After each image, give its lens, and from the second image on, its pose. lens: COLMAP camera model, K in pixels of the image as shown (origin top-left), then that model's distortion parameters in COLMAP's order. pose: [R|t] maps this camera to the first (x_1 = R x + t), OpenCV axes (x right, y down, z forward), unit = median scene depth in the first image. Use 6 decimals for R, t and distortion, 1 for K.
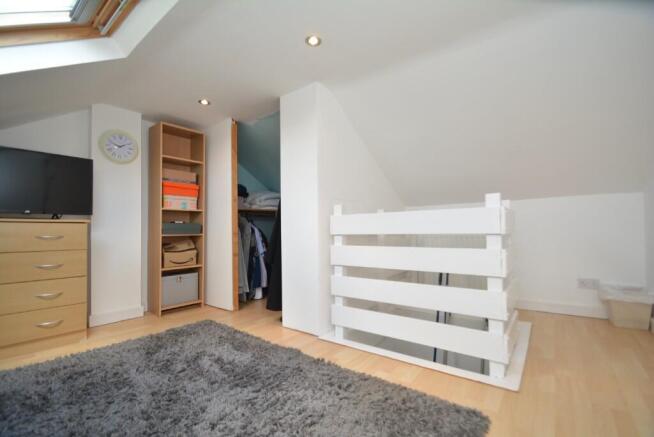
lens RADIAL K [[291.8, 0, 326.8], [0, 291.8, 219.7], [0, 0, 1]] dist [0.000724, -0.000108]
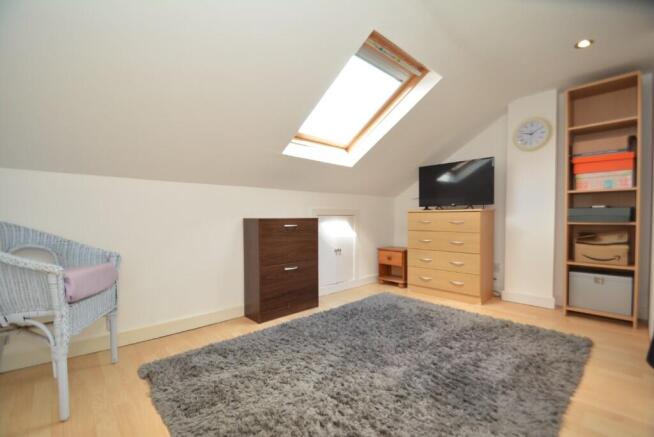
lens RADIAL K [[291.8, 0, 327.7], [0, 291.8, 220.7], [0, 0, 1]] dist [0.000724, -0.000108]
pose [[-0.150958, 0.021239, -0.988312, 0.389128], [0.043205, 0.998956, 0.014868, 0.002987], [0.987596, -0.040456, -0.151718, 0.437600]]
